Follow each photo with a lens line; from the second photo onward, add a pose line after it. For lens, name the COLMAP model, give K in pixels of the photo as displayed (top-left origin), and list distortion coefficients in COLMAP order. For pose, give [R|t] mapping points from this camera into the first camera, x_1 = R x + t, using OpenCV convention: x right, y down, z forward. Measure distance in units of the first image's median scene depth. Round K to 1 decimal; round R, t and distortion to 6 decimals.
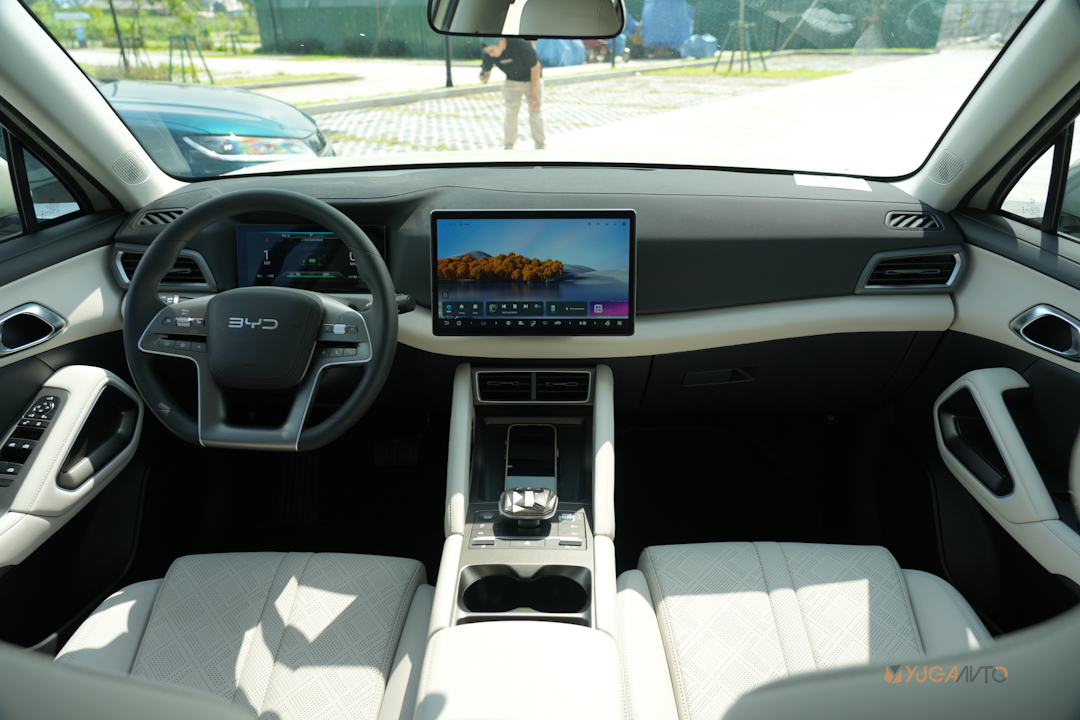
lens RADIAL K [[735.2, 0, 540.0], [0, 735.2, 360.0], [0, 0, 1]] dist [0.001214, 0.004026]
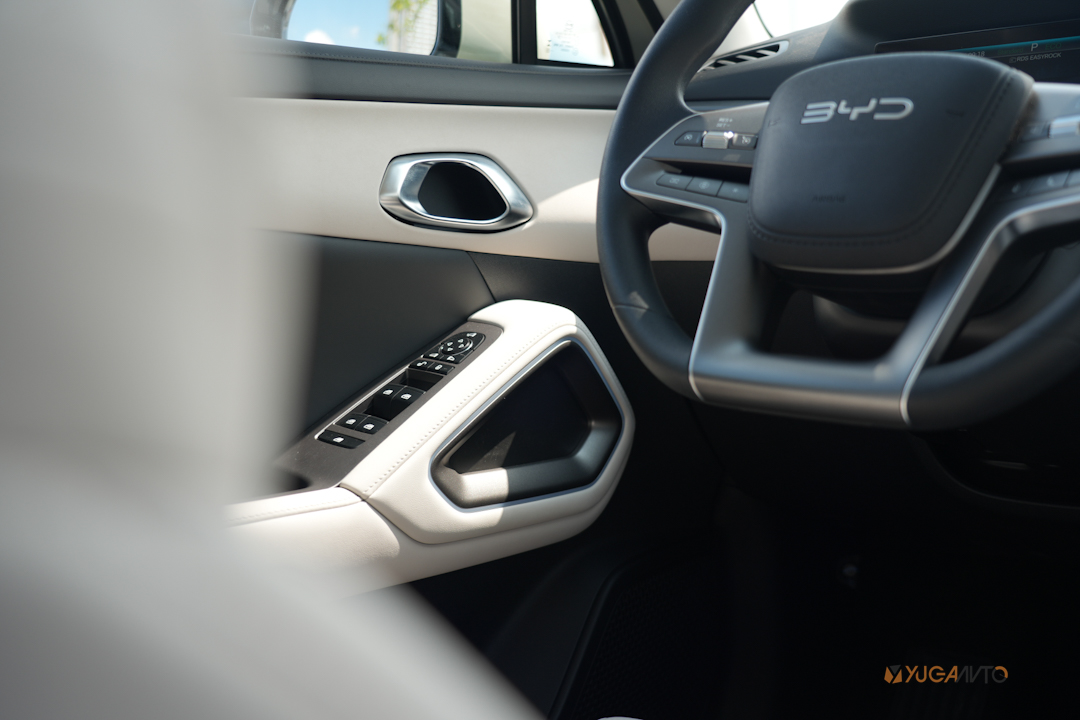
lens RADIAL K [[1330.9, 0, 540.0], [0, 1330.9, 360.0], [0, 0, 1]] dist [-0.002783, 0.010103]
pose [[0.782216, 0.062359, -0.619879, -0.053041], [-0.229938, 0.953628, -0.194221, 0.260372], [0.579022, 0.294456, 0.760282, 0.352870]]
